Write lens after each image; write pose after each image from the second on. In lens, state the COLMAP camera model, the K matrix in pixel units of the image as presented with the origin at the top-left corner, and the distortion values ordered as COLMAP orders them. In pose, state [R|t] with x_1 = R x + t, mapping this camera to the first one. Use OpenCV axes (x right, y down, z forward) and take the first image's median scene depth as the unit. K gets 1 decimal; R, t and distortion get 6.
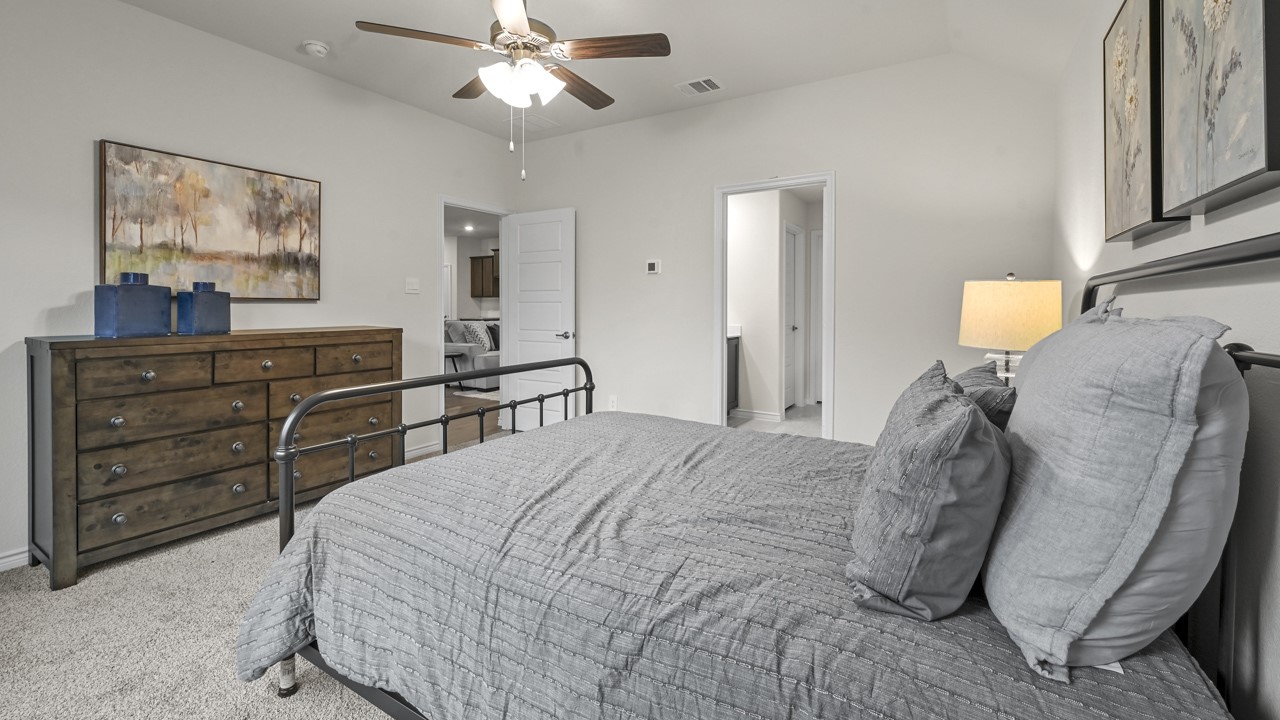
lens RADIAL K [[529.1, 0, 636.1], [0, 529.1, 318.1], [0, 0, 1]] dist [0.000468, 0.000214]
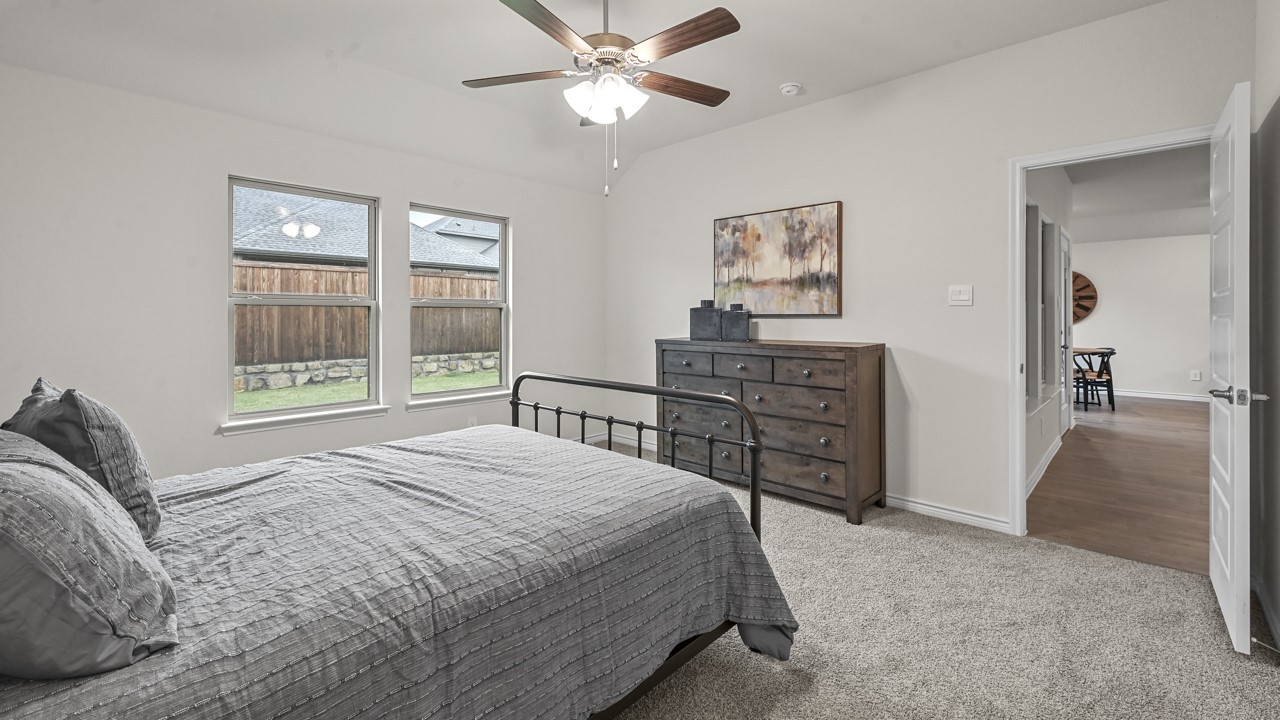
lens RADIAL K [[529.1, 0, 636.1], [0, 529.1, 318.1], [0, 0, 1]] dist [0.000468, 0.000214]
pose [[-0.201290, 0.000053, -0.979532, 0.543488], [-0.025134, 0.999670, 0.005219, -0.027248], [0.979209, 0.025670, -0.201223, 0.913188]]
